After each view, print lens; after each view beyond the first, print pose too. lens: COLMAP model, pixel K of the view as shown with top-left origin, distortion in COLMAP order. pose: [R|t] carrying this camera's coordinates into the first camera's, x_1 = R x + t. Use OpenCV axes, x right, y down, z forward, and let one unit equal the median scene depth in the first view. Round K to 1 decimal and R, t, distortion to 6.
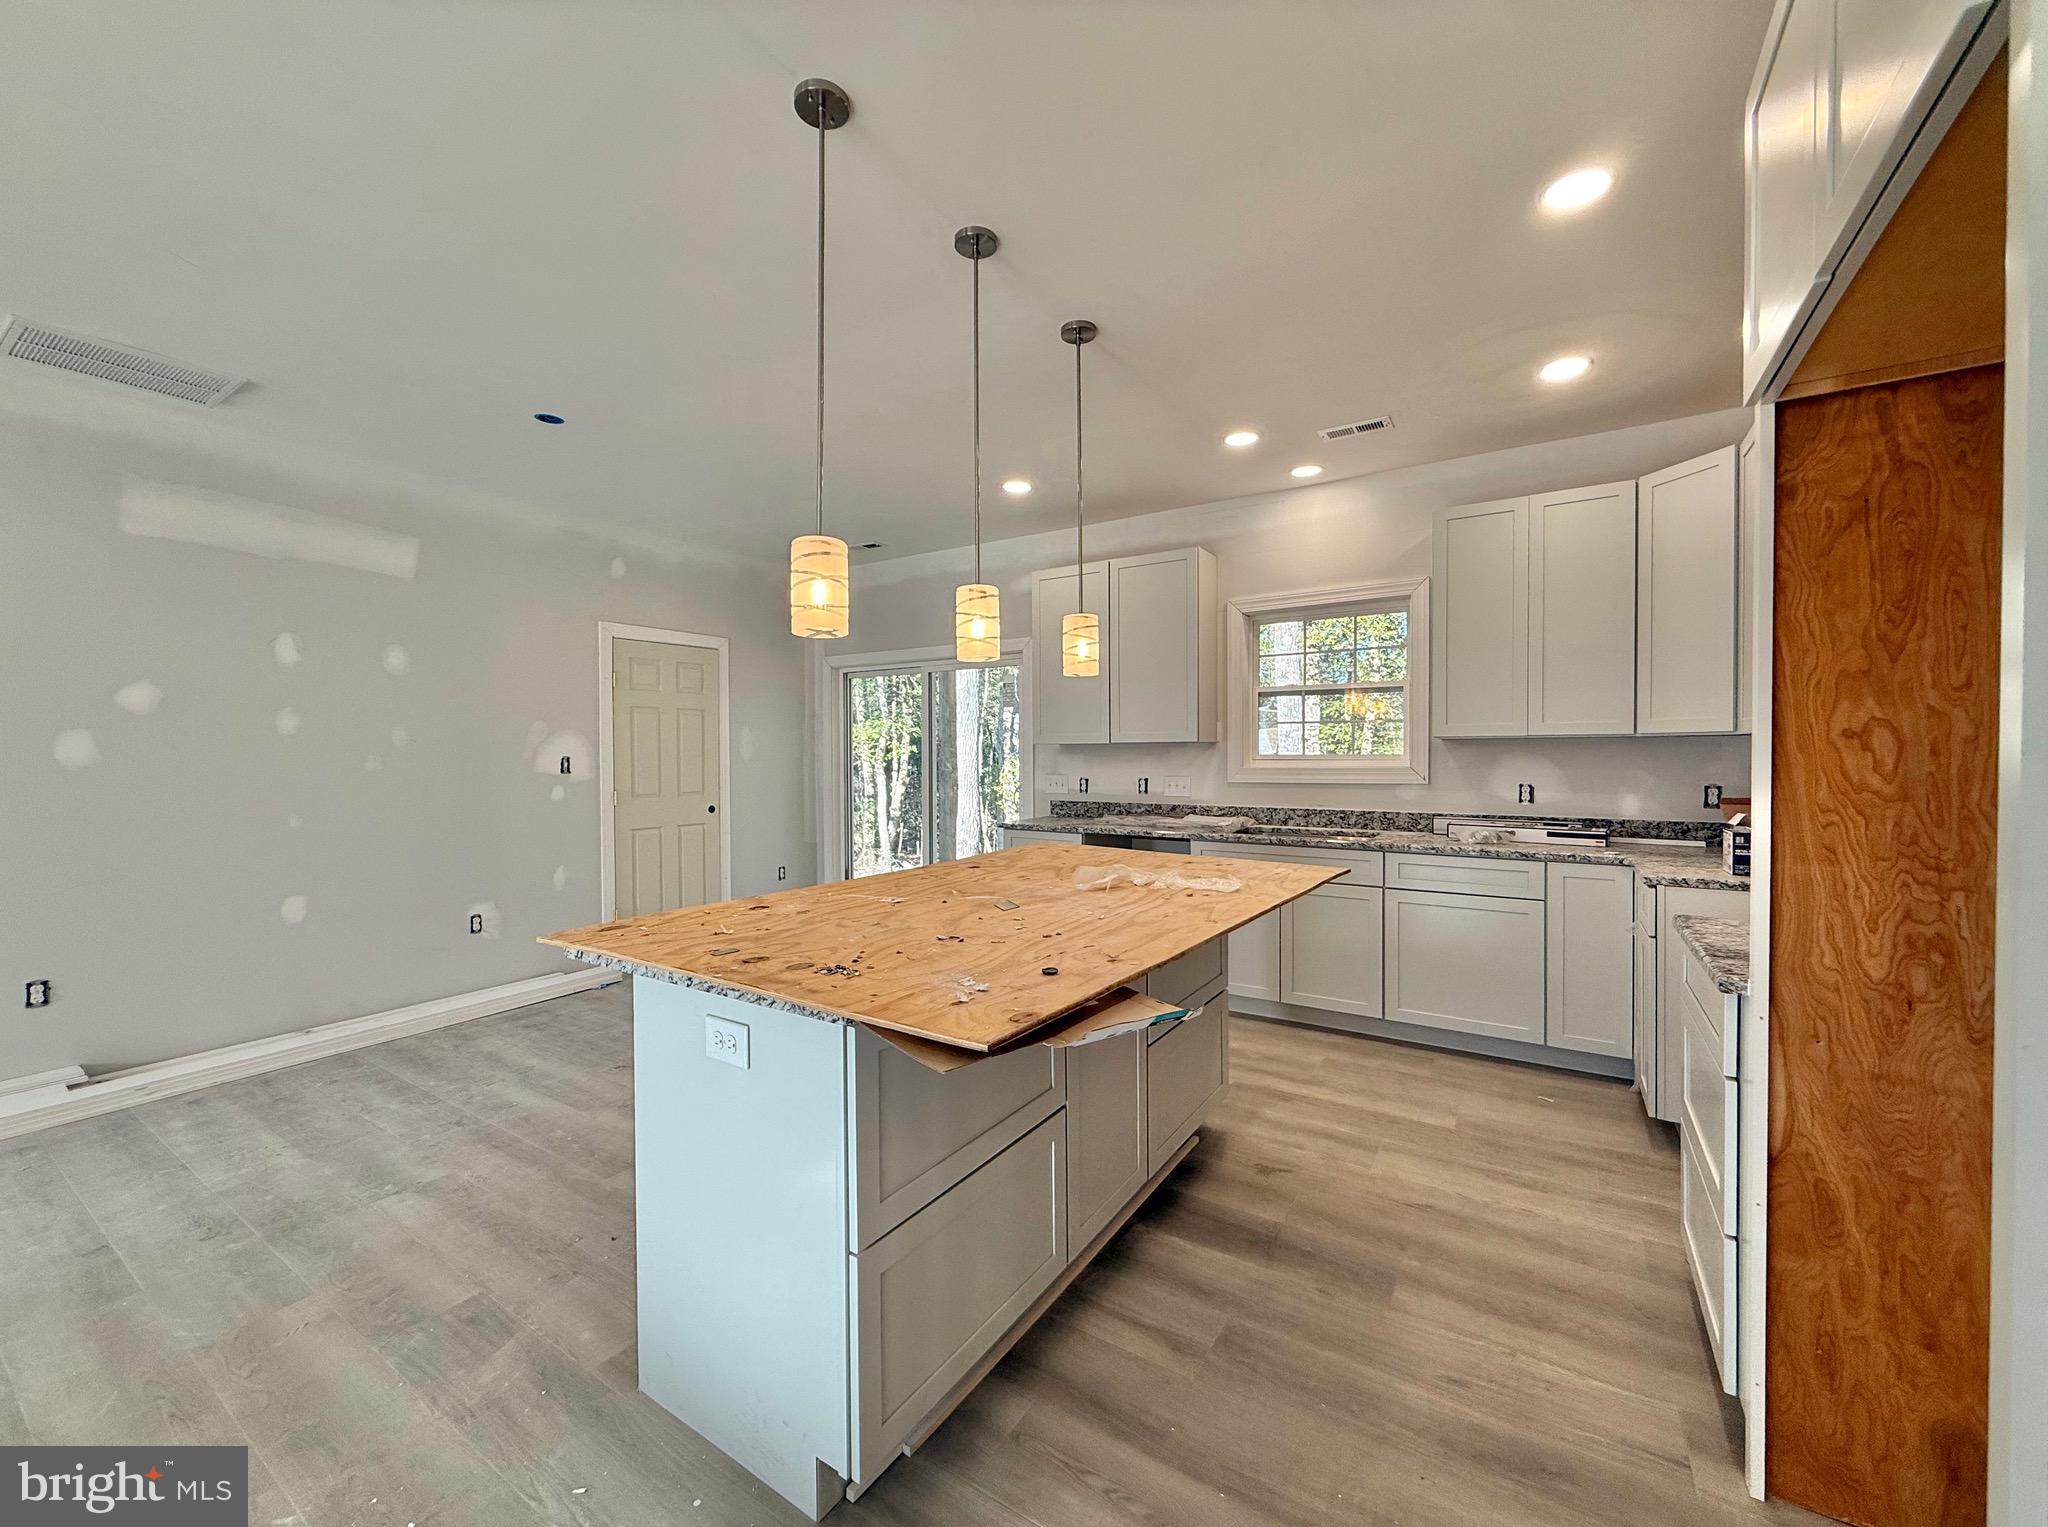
lens RADIAL K [[817.4, 0, 1024.0], [0, 817.4, 763.5], [0, 0, 1]] dist [-0.001764, -0.000133]
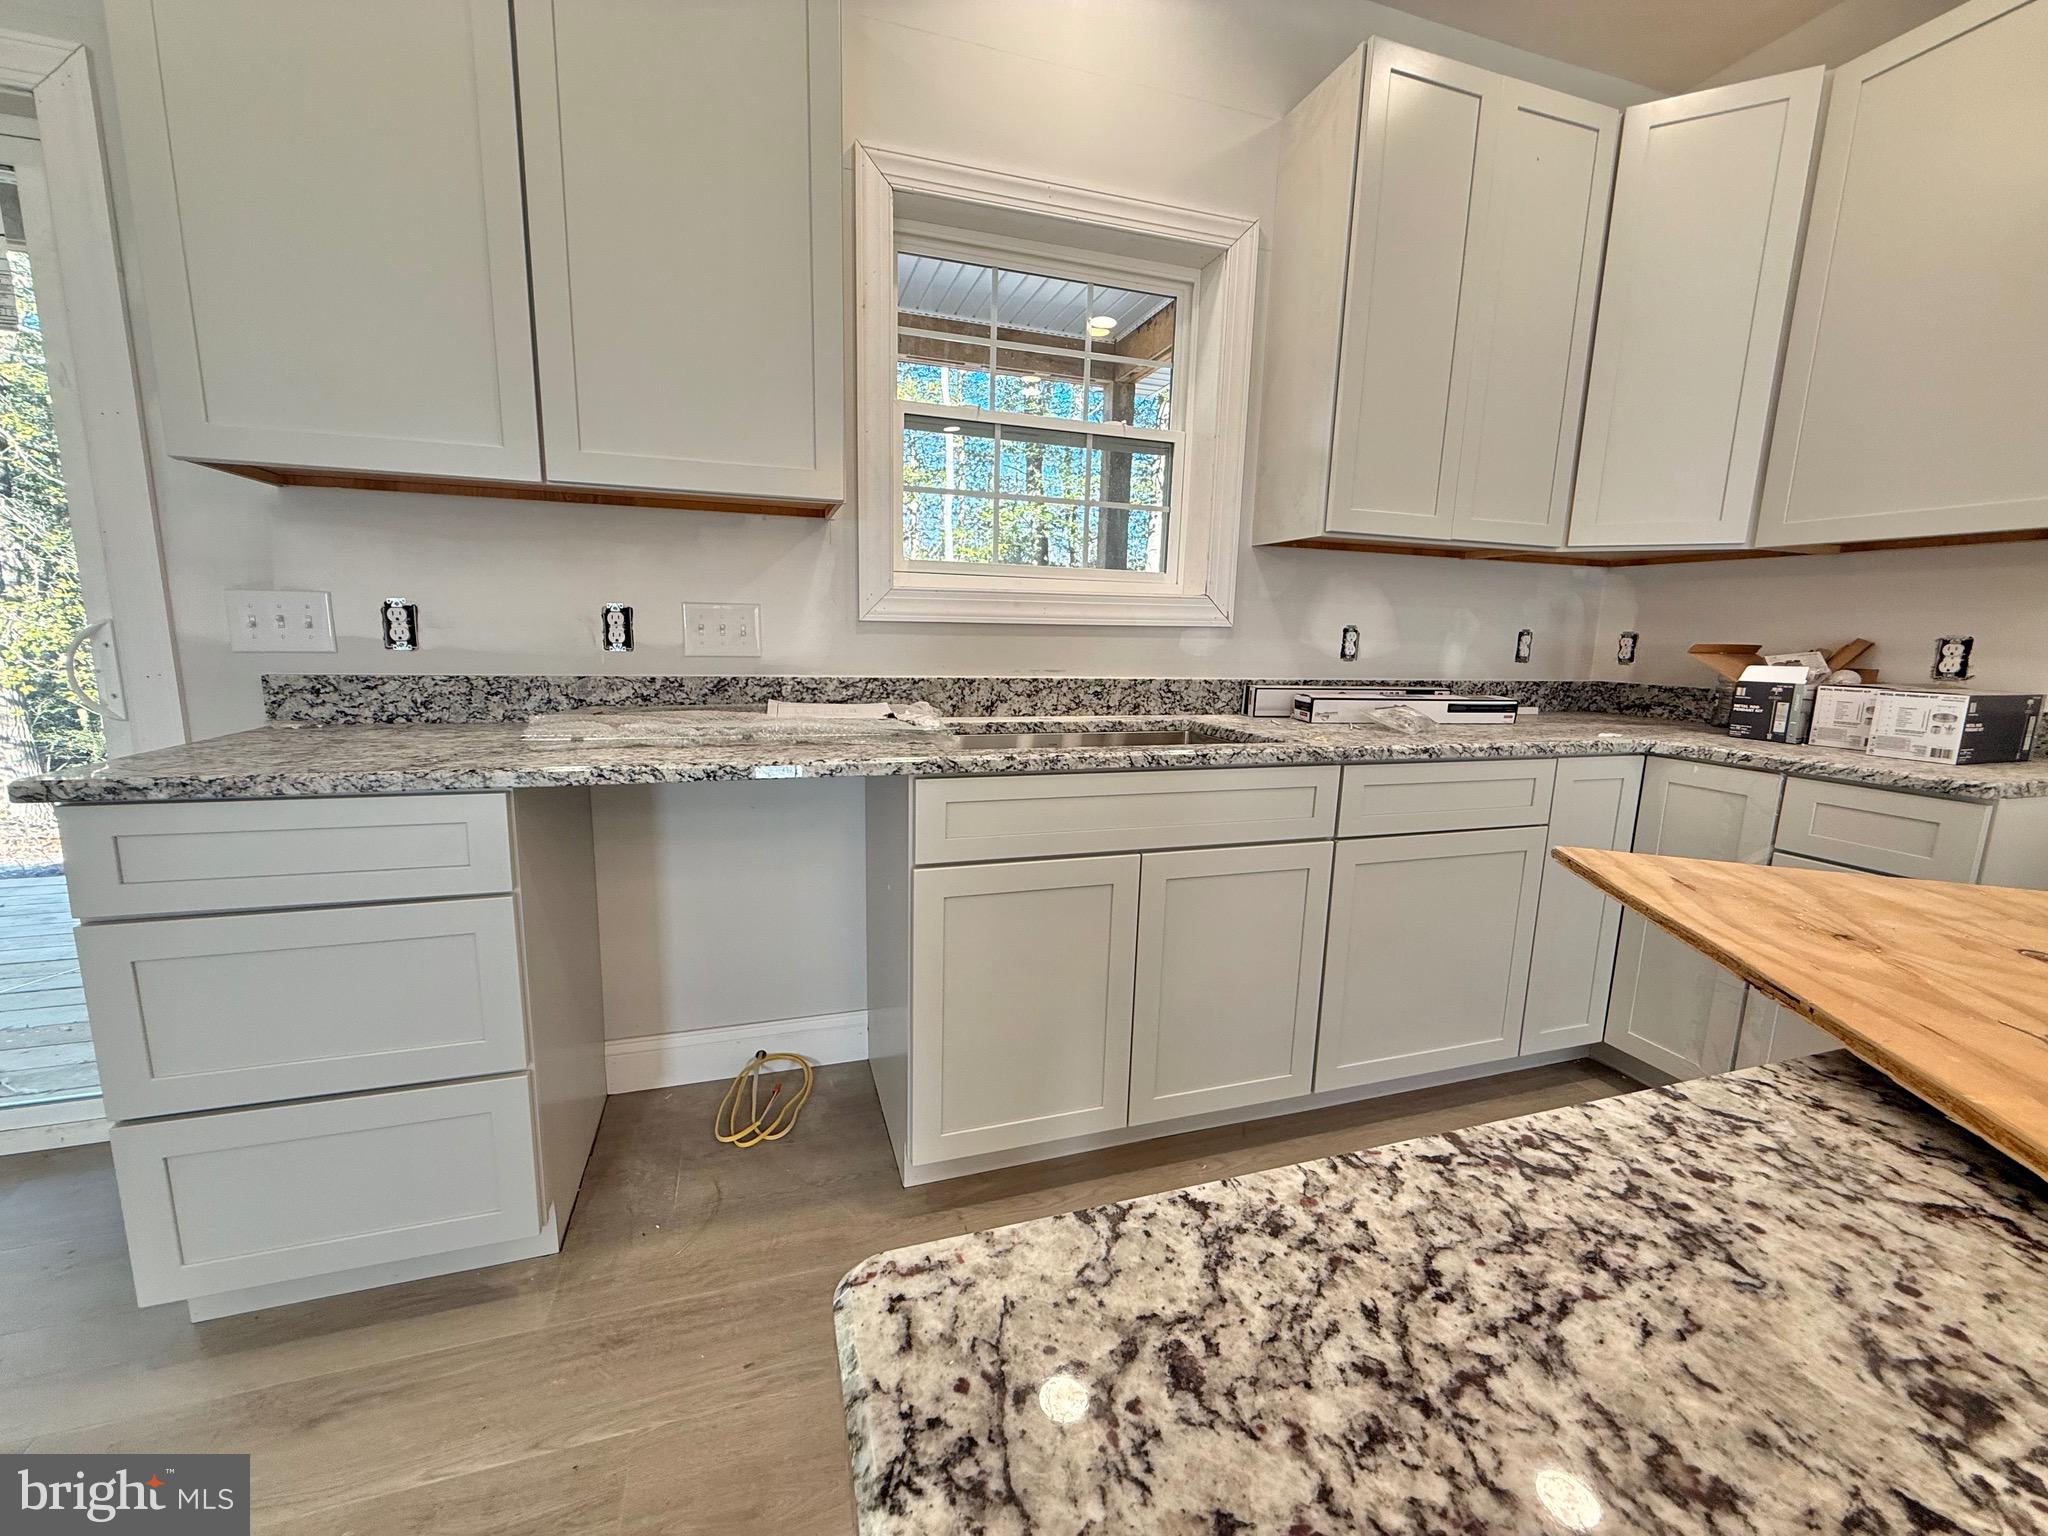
lens RADIAL K [[817.4, 0, 1024.0], [0, 817.4, 768.0], [0, 0, 1]] dist [-0.001764, -0.000133]
pose [[0.626263, -0.112644, 0.771431, -0.033682], [-0.017057, 0.987290, 0.158011, 0.032941], [-0.779425, -0.112115, 0.616382, 0.727908]]
